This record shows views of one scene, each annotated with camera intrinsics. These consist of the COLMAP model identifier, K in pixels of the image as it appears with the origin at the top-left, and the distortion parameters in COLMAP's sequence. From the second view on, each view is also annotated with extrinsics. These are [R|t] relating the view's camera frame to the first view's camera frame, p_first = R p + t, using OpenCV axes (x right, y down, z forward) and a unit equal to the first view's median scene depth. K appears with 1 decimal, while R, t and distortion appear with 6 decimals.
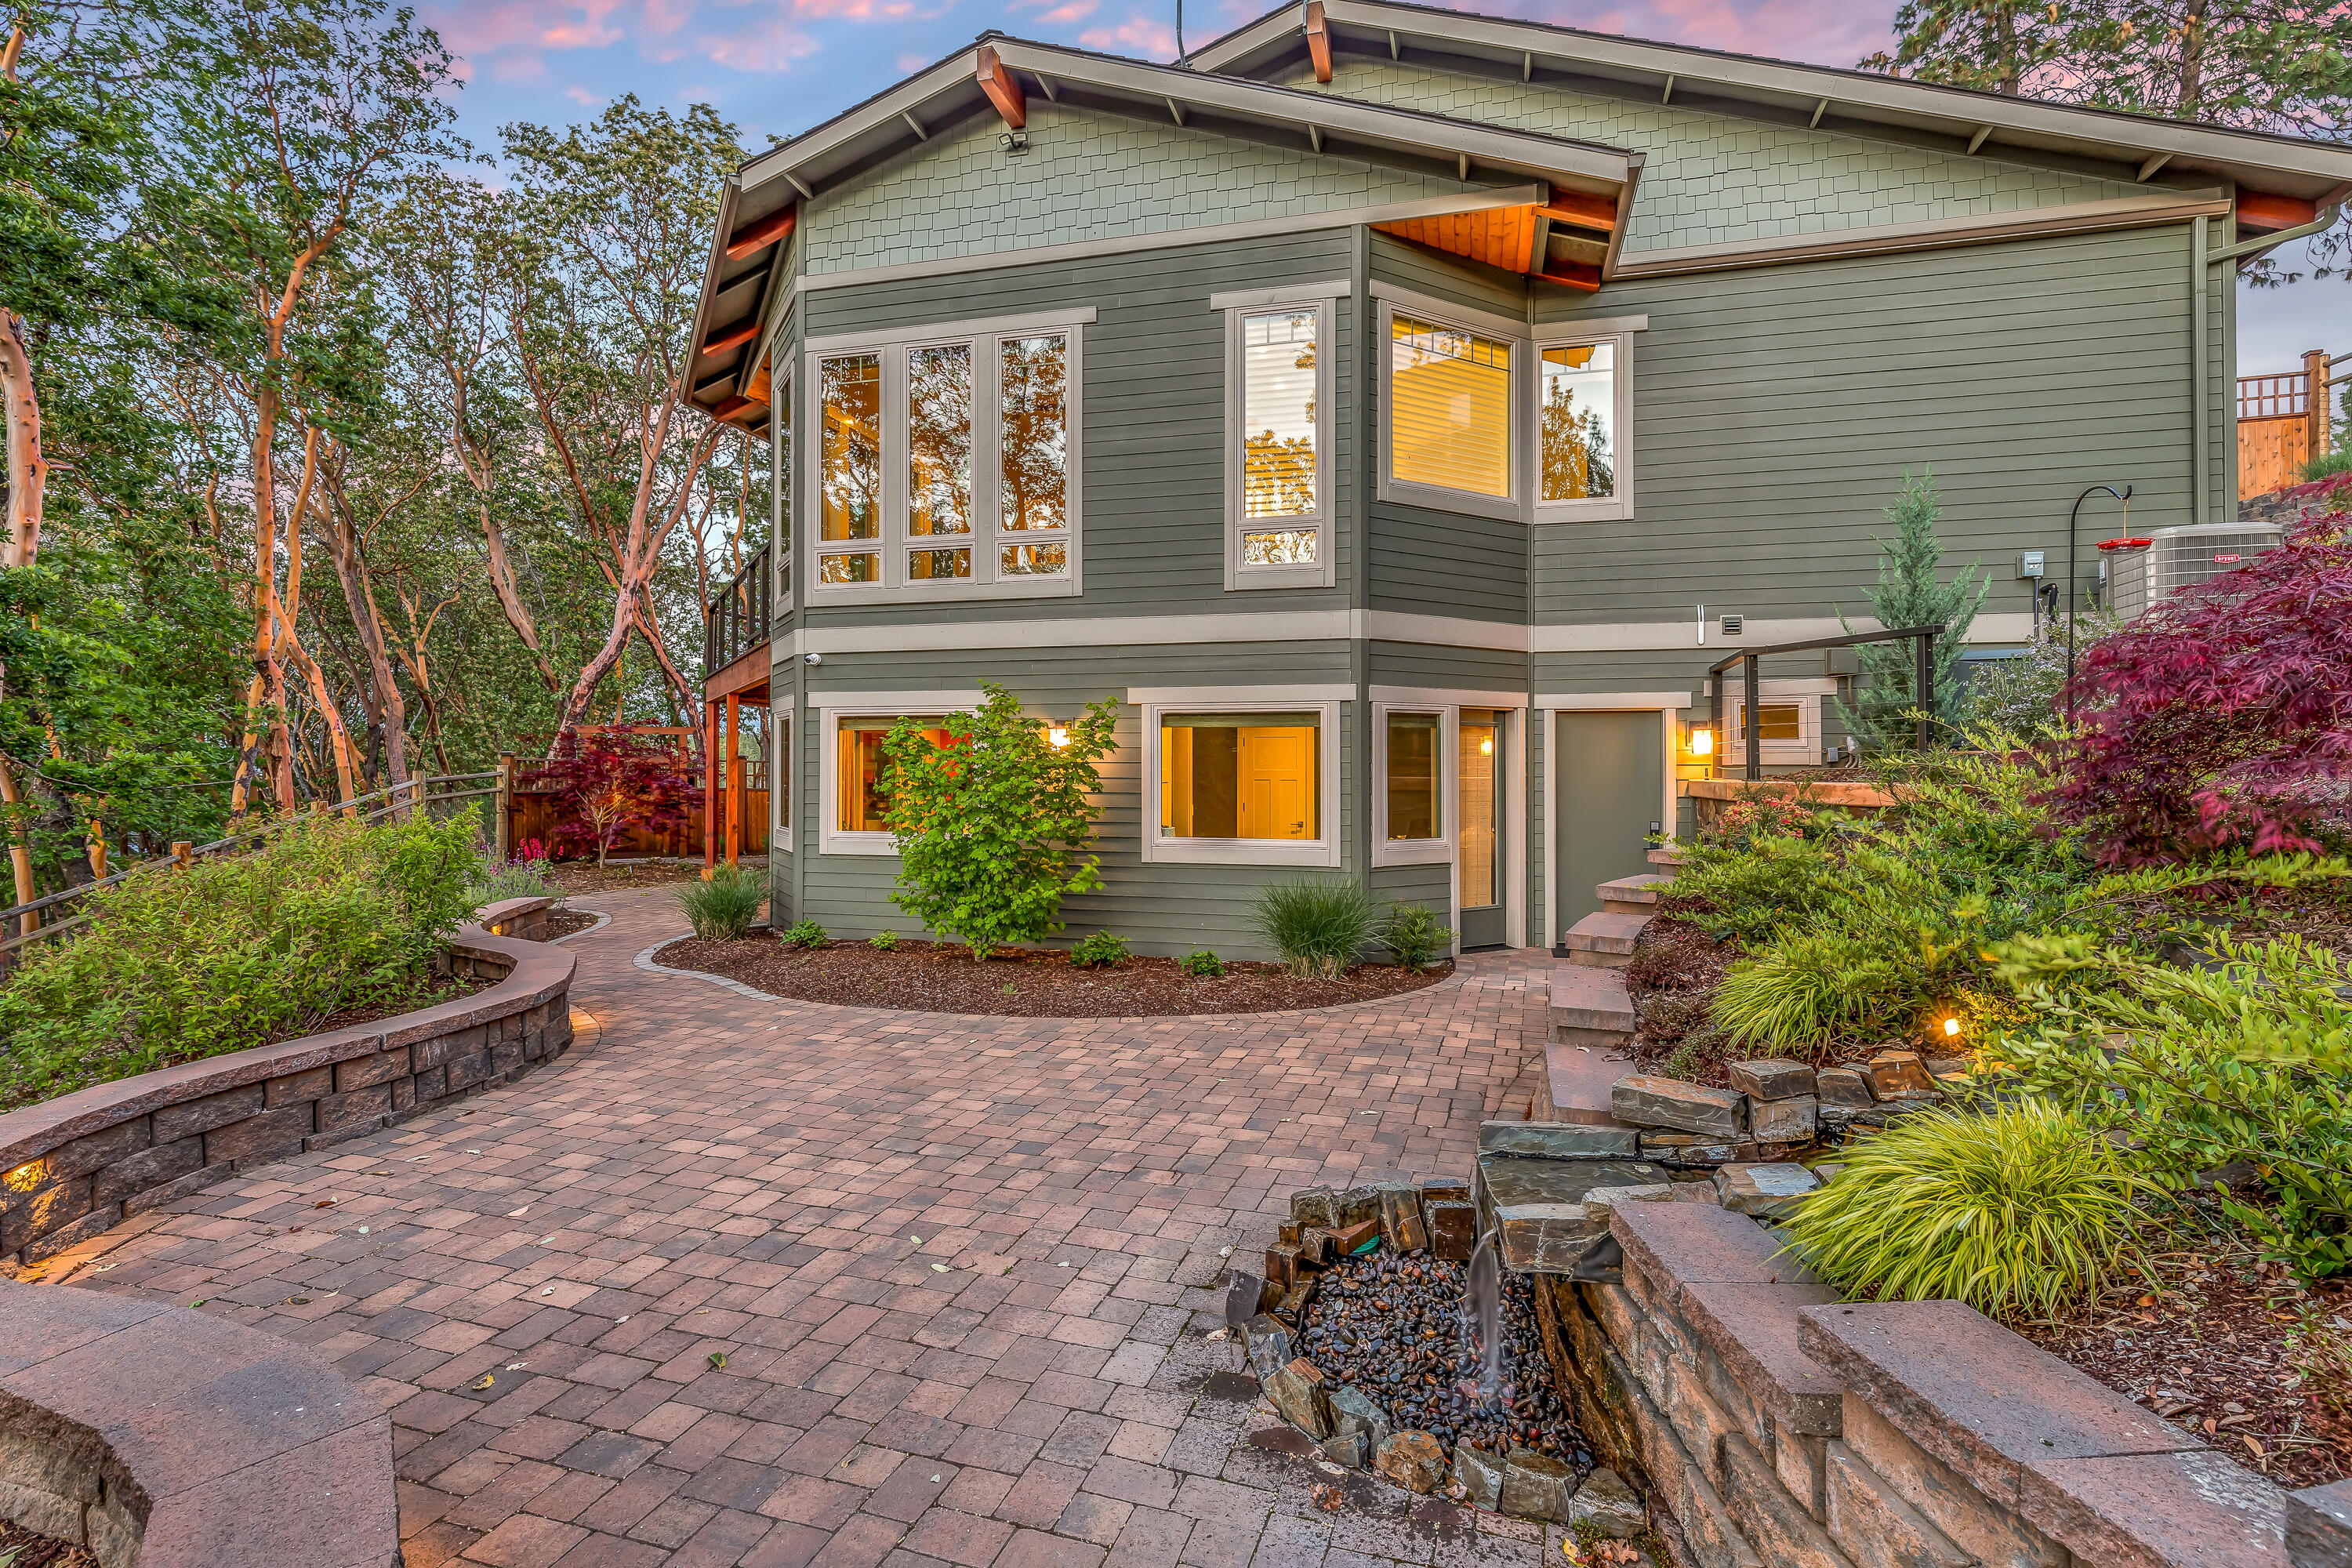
lens RADIAL K [[1080.8, 0, 1195.8], [0, 1080.8, 749.9], [0, 0, 1]] dist [0.005254, -0.000091]
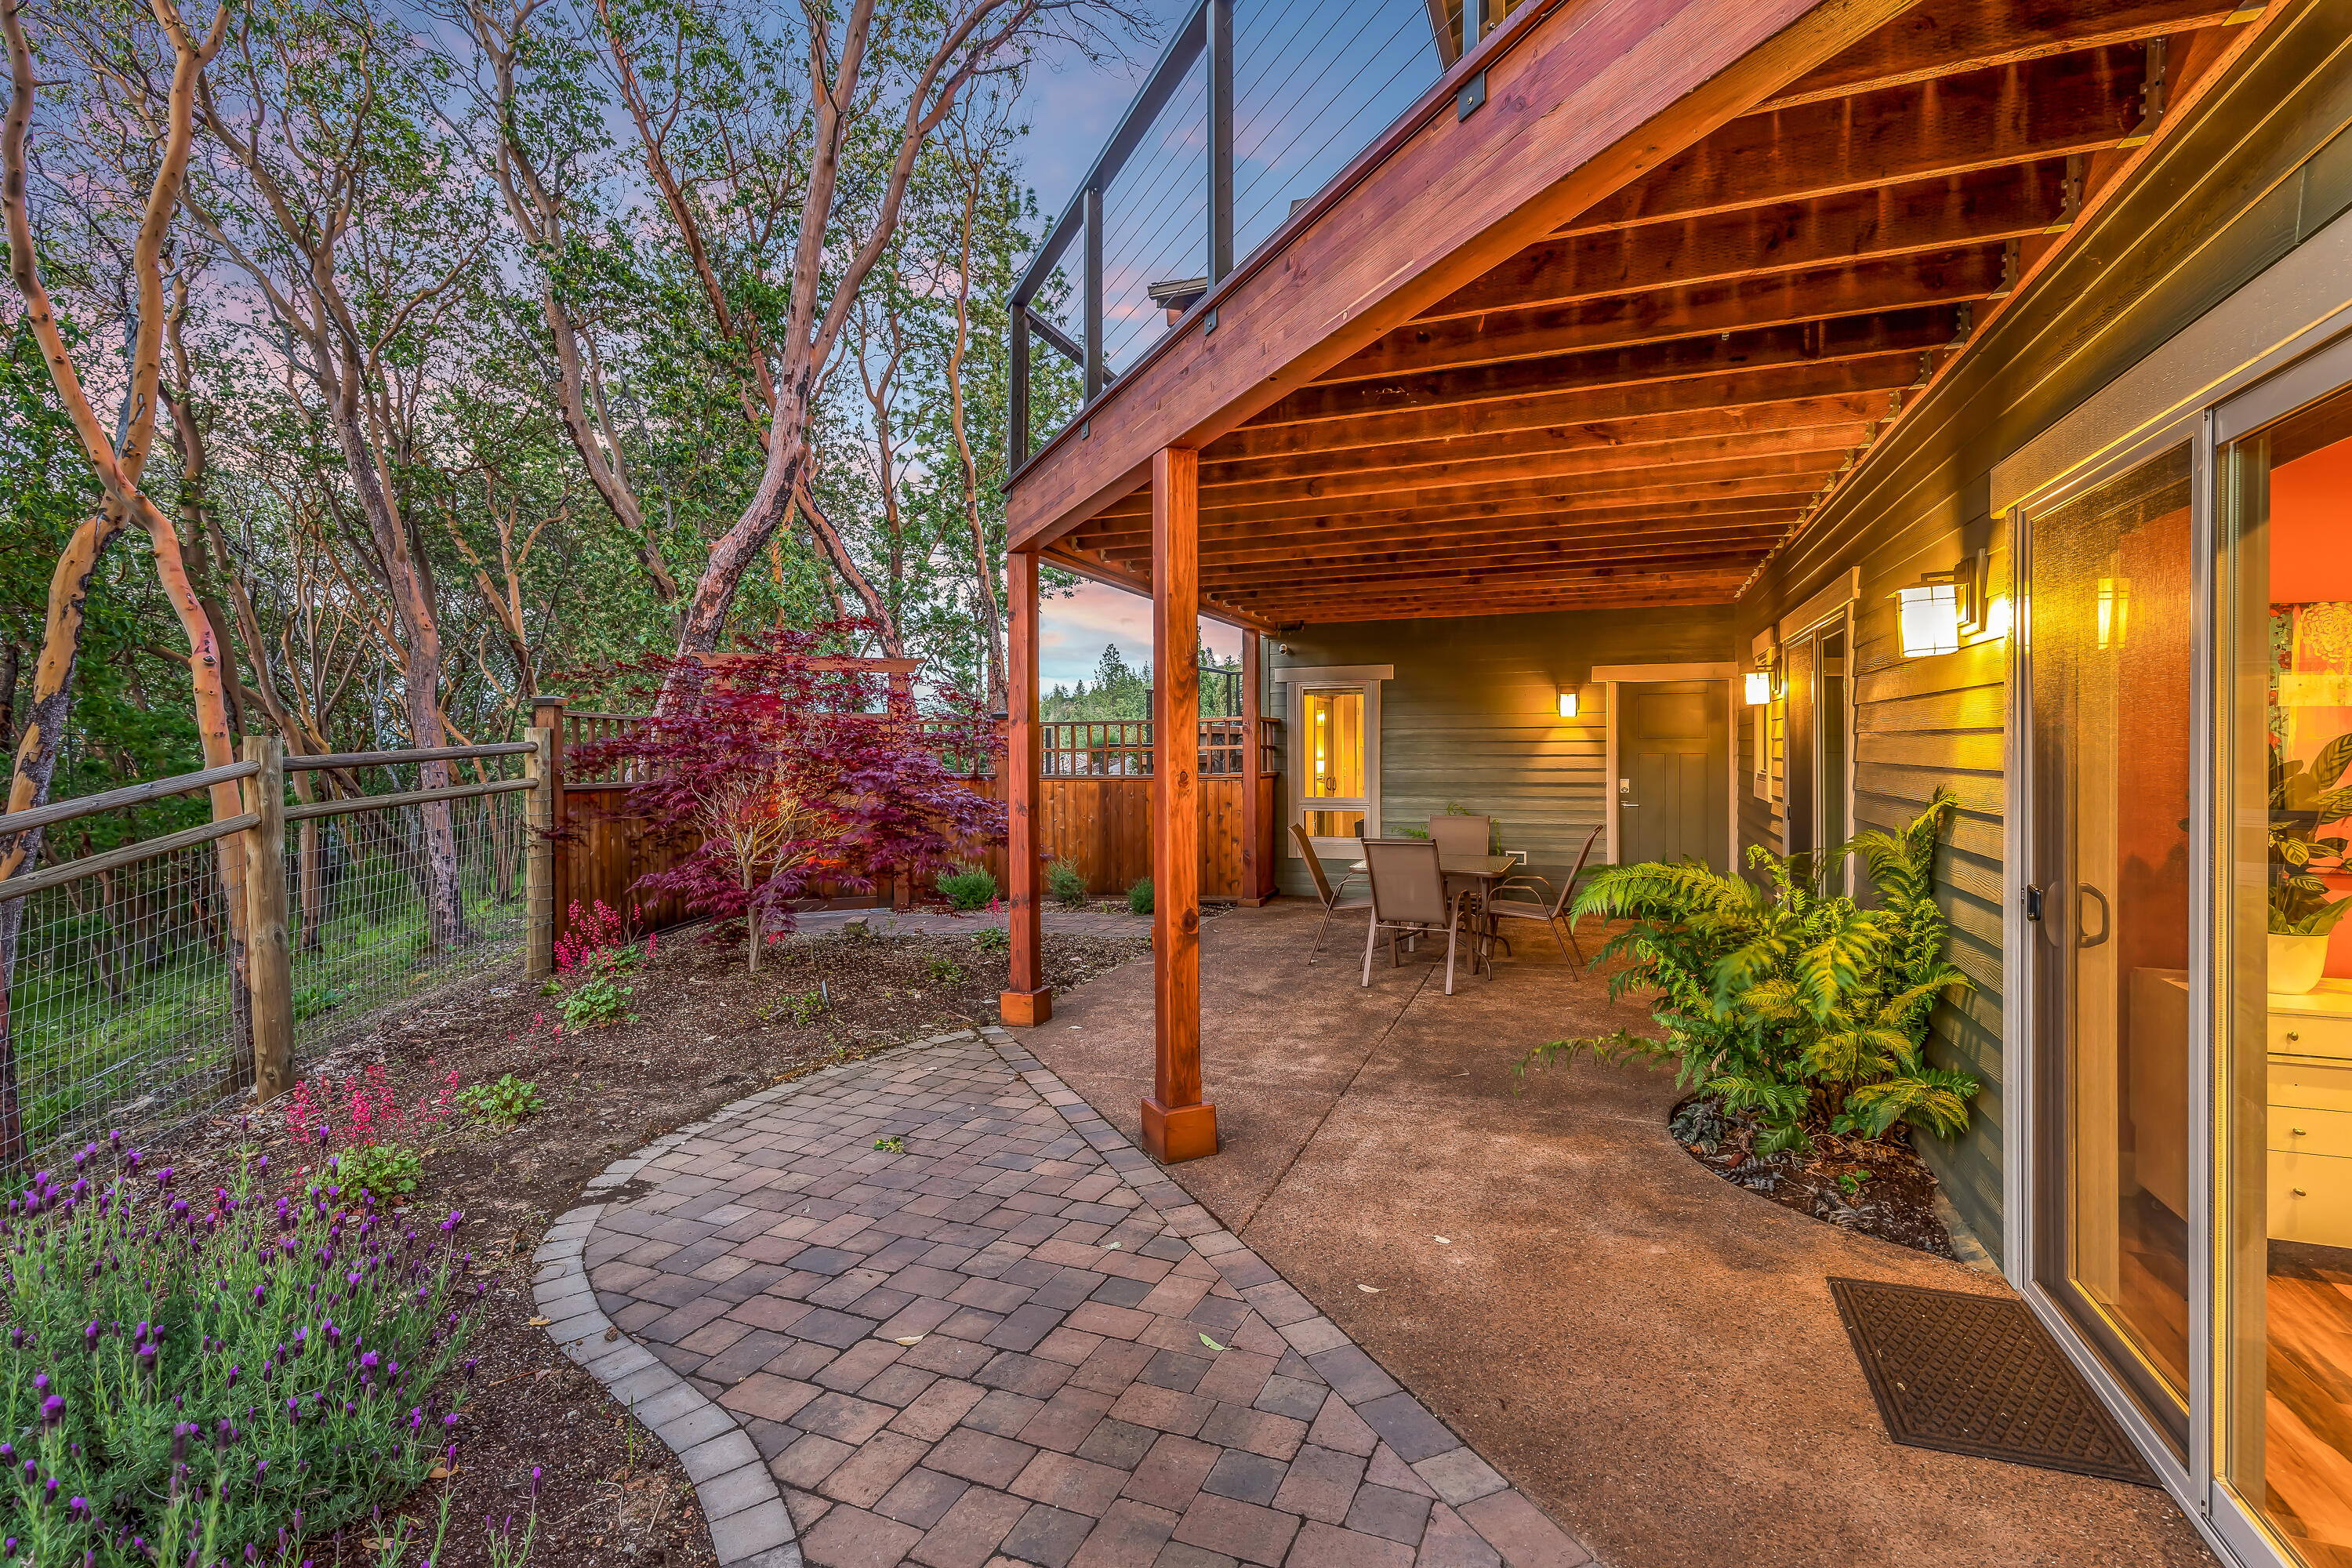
lens RADIAL K [[1080.8, 0, 1195.8], [0, 1080.8, 749.9], [0, 0, 1]] dist [0.005254, -0.000091]
pose [[0.993407, -0.006818, -0.114435, -0.620802], [0.009071, 0.999775, 0.019173, 0.033527], [0.114279, -0.020085, 0.993246, 1.138601]]
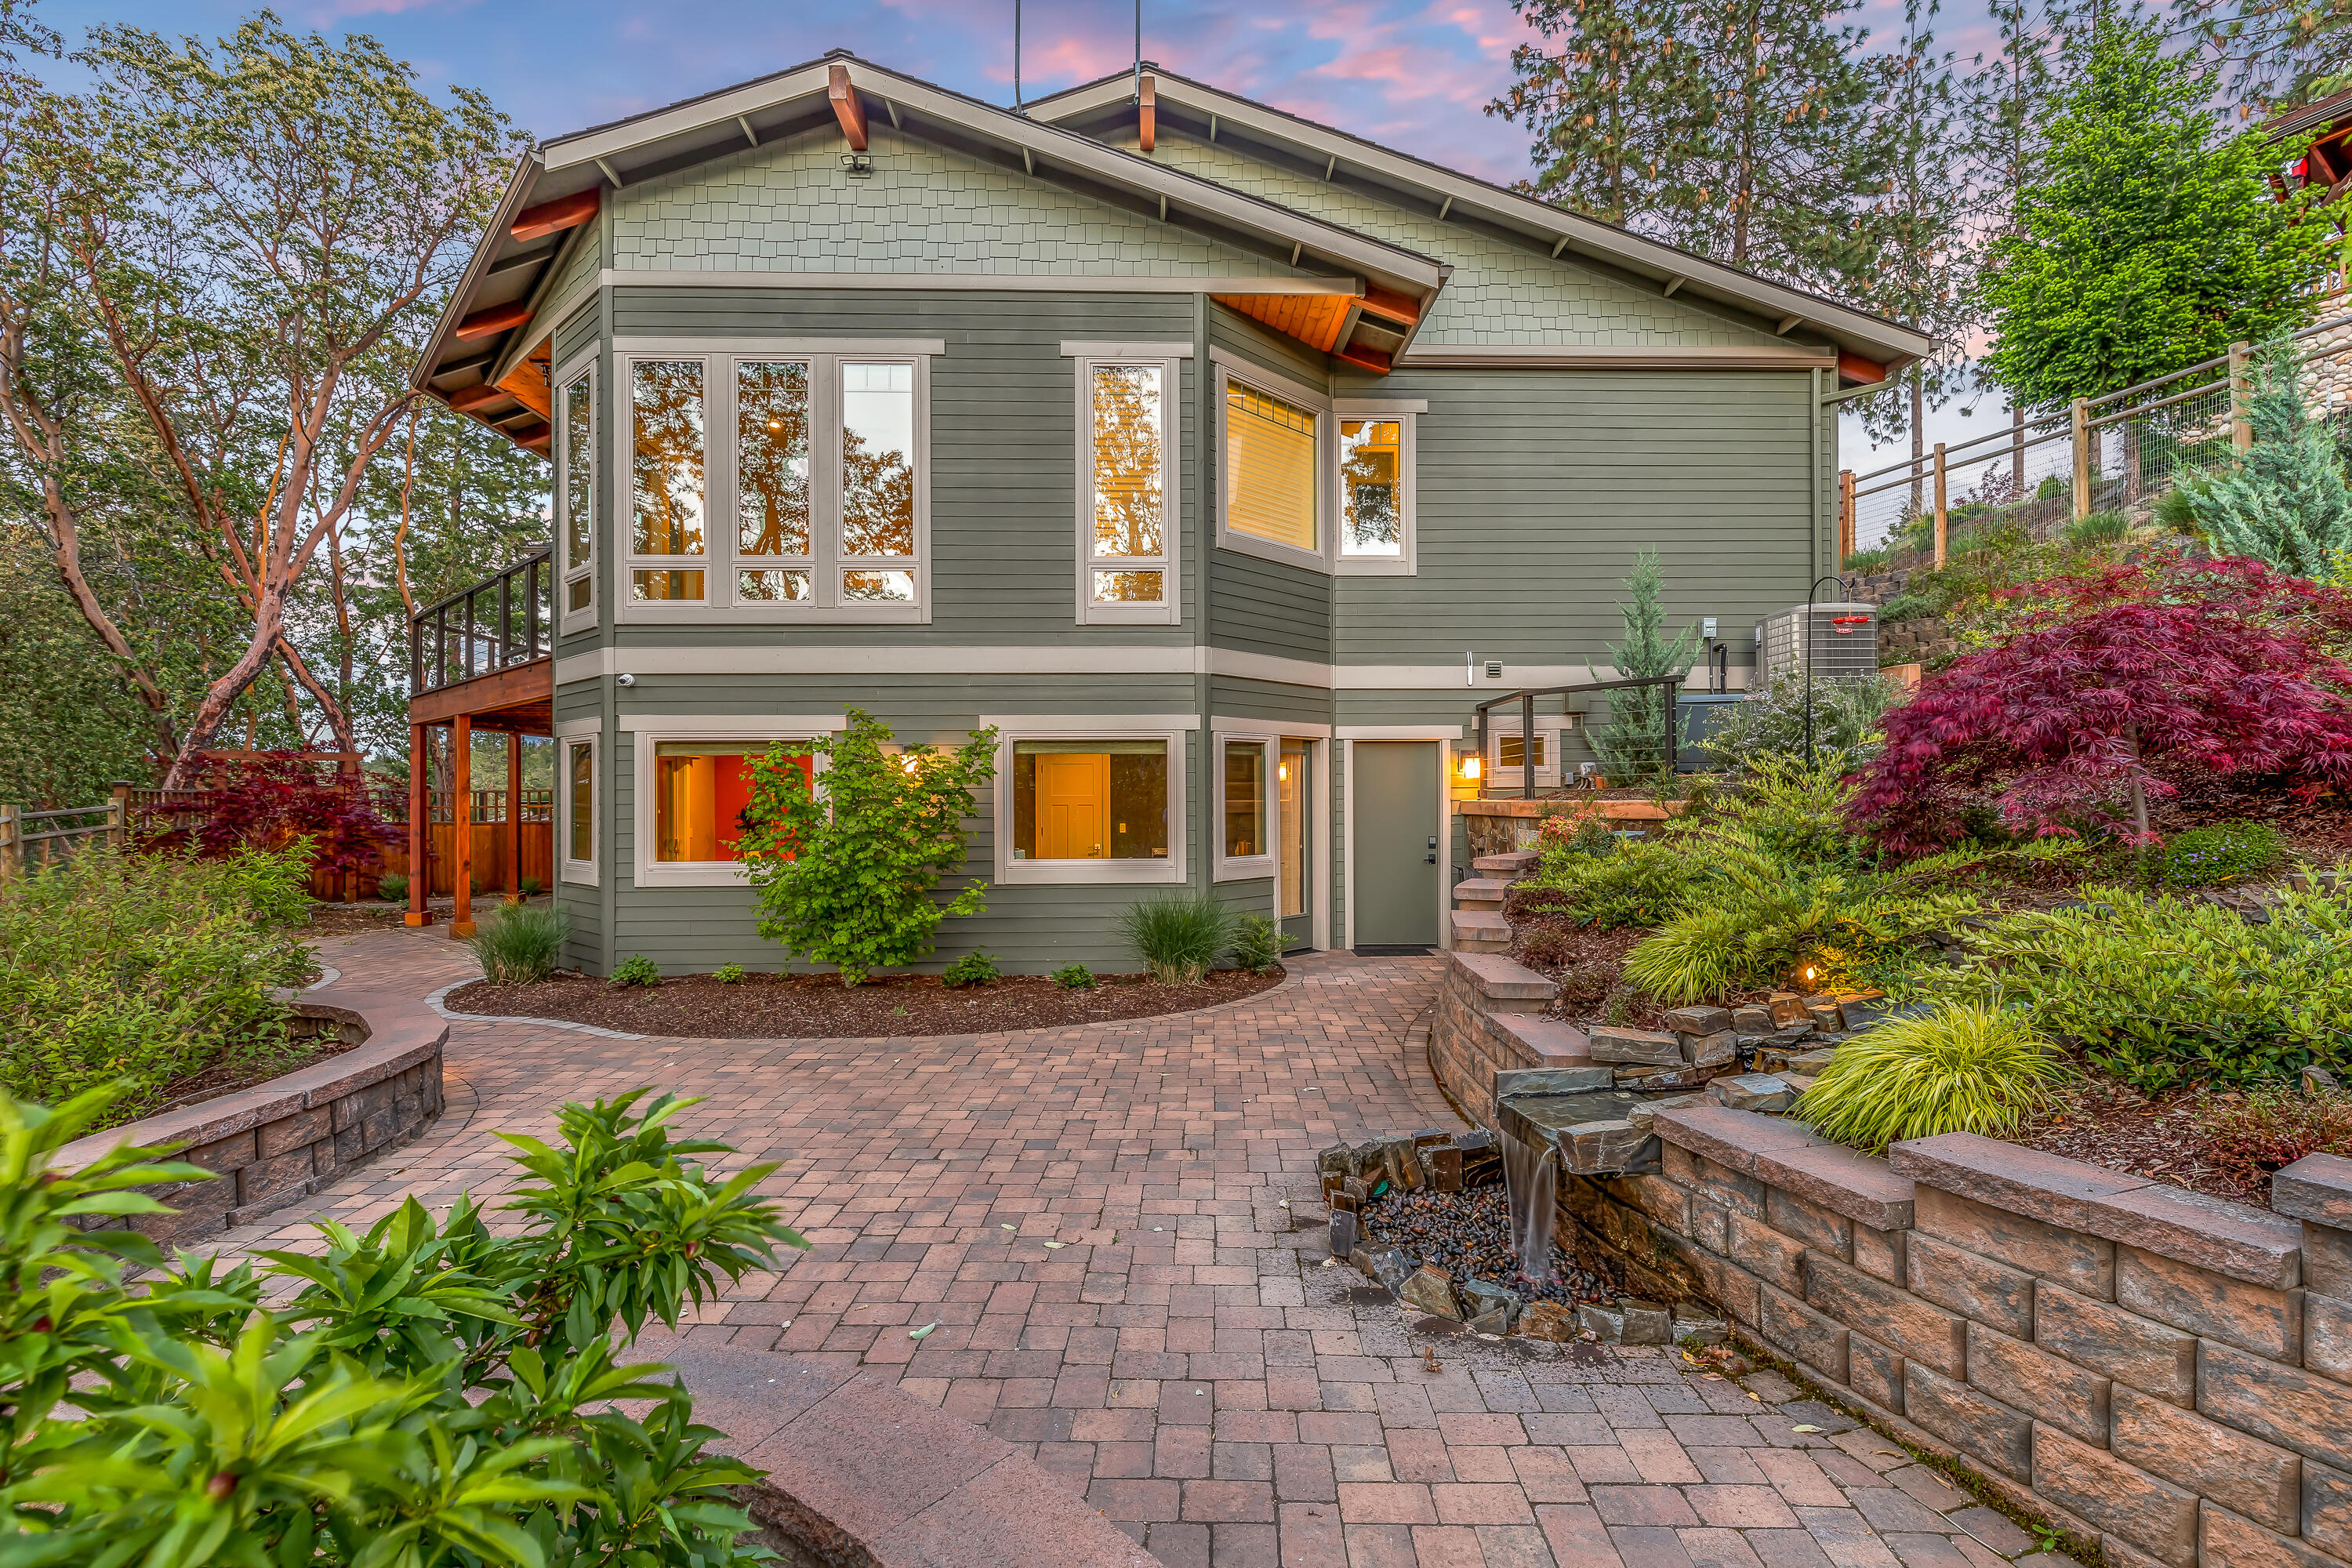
lens RADIAL K [[1067.9, 0, 1176.0], [0, 1067.9, 784.0], [0, 0, 1]] dist [0.006526, -0.000260]
pose [[0.960879, -0.003947, 0.276940, -0.168616], [0.002362, 0.999979, 0.006057, 0.002243], [-0.276958, -0.005166, 0.960868, -0.029171]]
